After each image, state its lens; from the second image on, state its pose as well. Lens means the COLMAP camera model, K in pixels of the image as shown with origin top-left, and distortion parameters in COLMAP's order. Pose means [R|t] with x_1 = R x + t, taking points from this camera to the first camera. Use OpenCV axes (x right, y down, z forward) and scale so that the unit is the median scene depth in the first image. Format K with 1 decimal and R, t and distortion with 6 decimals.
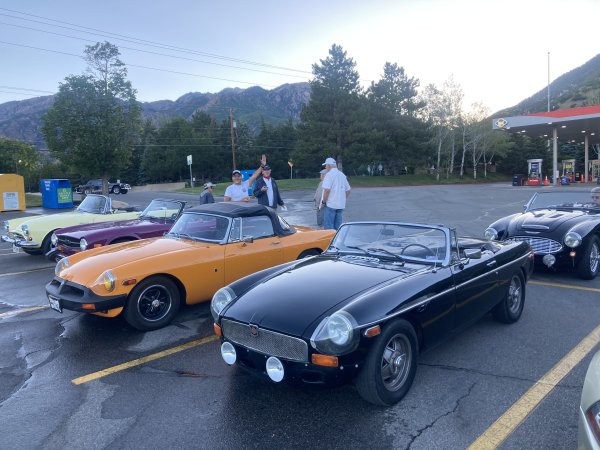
lens RADIAL K [[508.4, 0, 291.5], [0, 508.4, 211.3], [0, 0, 1]] dist [0.011457, 0.000354]
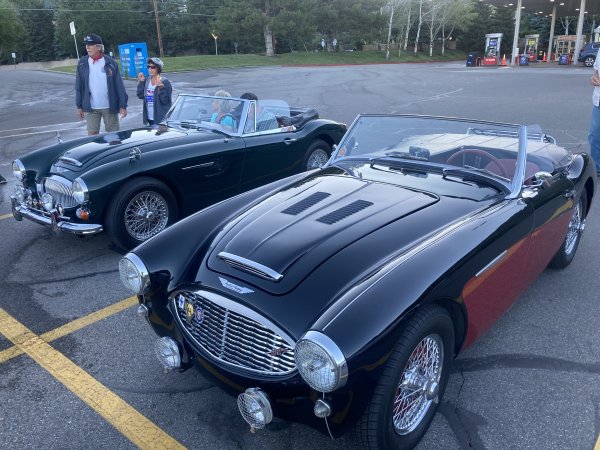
lens RADIAL K [[509.4, 0, 300.0], [0, 509.4, 225.0], [0, 0, 1]] dist [0.006987, 0.011583]
pose [[0.996569, -0.016569, 0.081089, 0.075867], [-0.004849, 0.966386, 0.257048, -0.010274], [-0.082622, -0.256560, 0.962991, 0.113668]]
